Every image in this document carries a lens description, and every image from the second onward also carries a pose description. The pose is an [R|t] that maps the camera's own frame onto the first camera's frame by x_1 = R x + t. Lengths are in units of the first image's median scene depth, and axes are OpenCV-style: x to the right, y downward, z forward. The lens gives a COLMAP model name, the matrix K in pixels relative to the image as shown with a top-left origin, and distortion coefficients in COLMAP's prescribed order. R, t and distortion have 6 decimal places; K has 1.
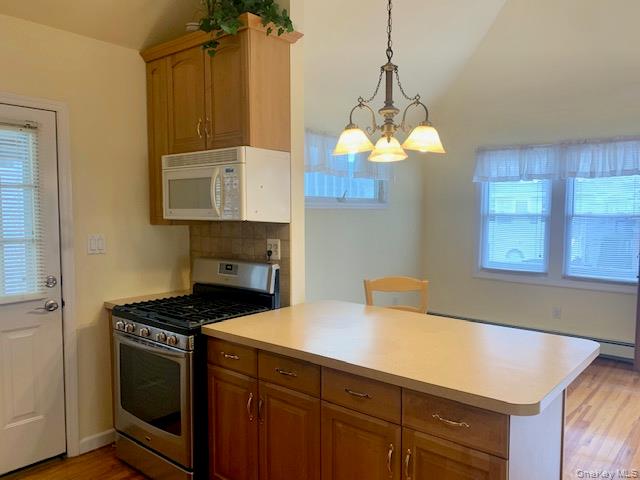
lens RADIAL K [[485.0, 0, 316.2], [0, 485.0, 239.6], [0, 0, 1]] dist [0.060139, -0.076514]
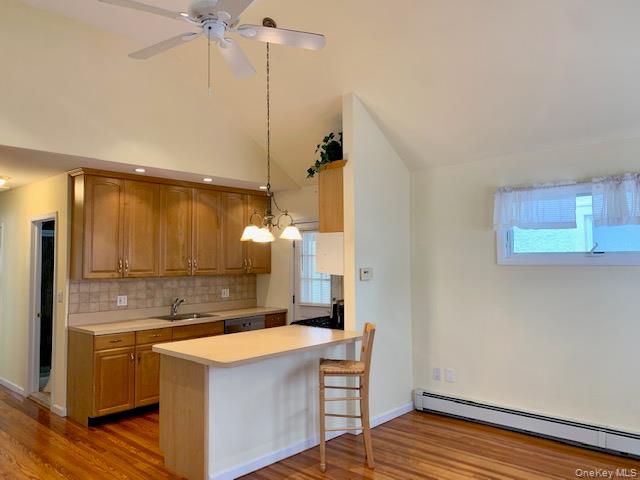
lens RADIAL K [[485.0, 0, 316.2], [0, 485.0, 239.6], [0, 0, 1]] dist [0.060139, -0.076514]
pose [[-0.045859, -0.041270, -0.998095, 1.511279], [-0.053712, 0.997803, -0.038790, -0.086322], [0.997503, 0.051831, -0.047975, 0.974843]]
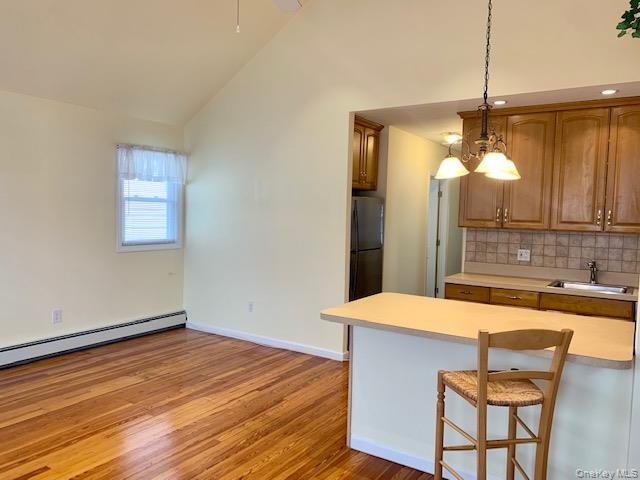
lens RADIAL K [[487.0, 0, 320.0], [0, 487.0, 240.0], [0, 0, 1]] dist [0.060454, -0.064929]
pose [[-0.991448, -0.013222, -0.129829, 0.566890], [-0.028235, 0.993024, 0.114484, -0.106307], [0.127410, 0.117170, -0.984905, 1.695088]]
